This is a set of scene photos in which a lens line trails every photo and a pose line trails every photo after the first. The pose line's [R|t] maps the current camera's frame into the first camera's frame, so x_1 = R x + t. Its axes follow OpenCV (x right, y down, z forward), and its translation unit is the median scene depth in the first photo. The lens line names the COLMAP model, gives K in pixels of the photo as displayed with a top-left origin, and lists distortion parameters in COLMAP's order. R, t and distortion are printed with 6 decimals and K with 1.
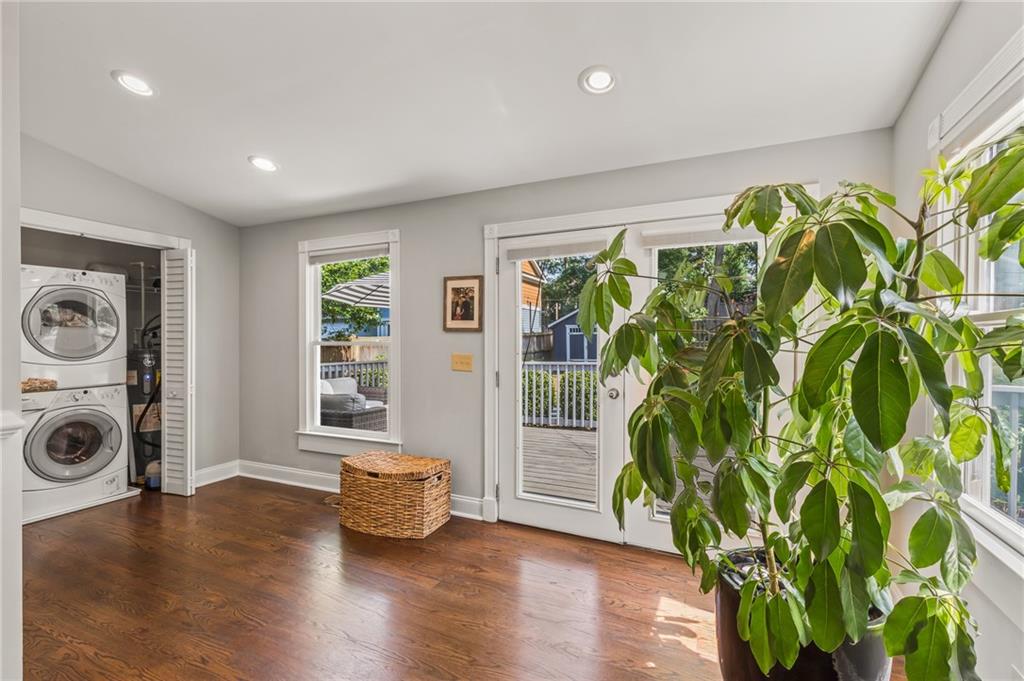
lens RADIAL K [[462.1, 0, 514.5], [0, 462.1, 341.0], [0, 0, 1]] dist [0.005955, 0.000251]
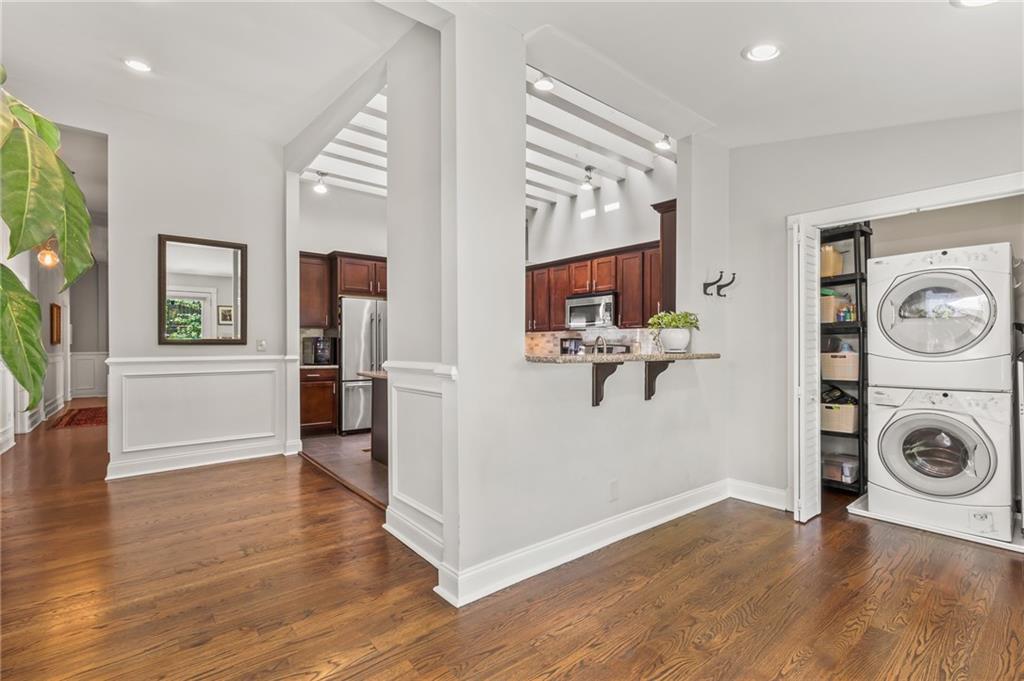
lens RADIAL K [[462.1, 0, 517.4], [0, 462.1, 346.0], [0, 0, 1]] dist [0.005955, 0.000251]
pose [[-0.424087, -0.005119, -0.905607, 0.155332], [-0.006641, 0.999975, -0.002542, 0.029758], [0.905597, 0.004936, -0.424111, 0.667710]]
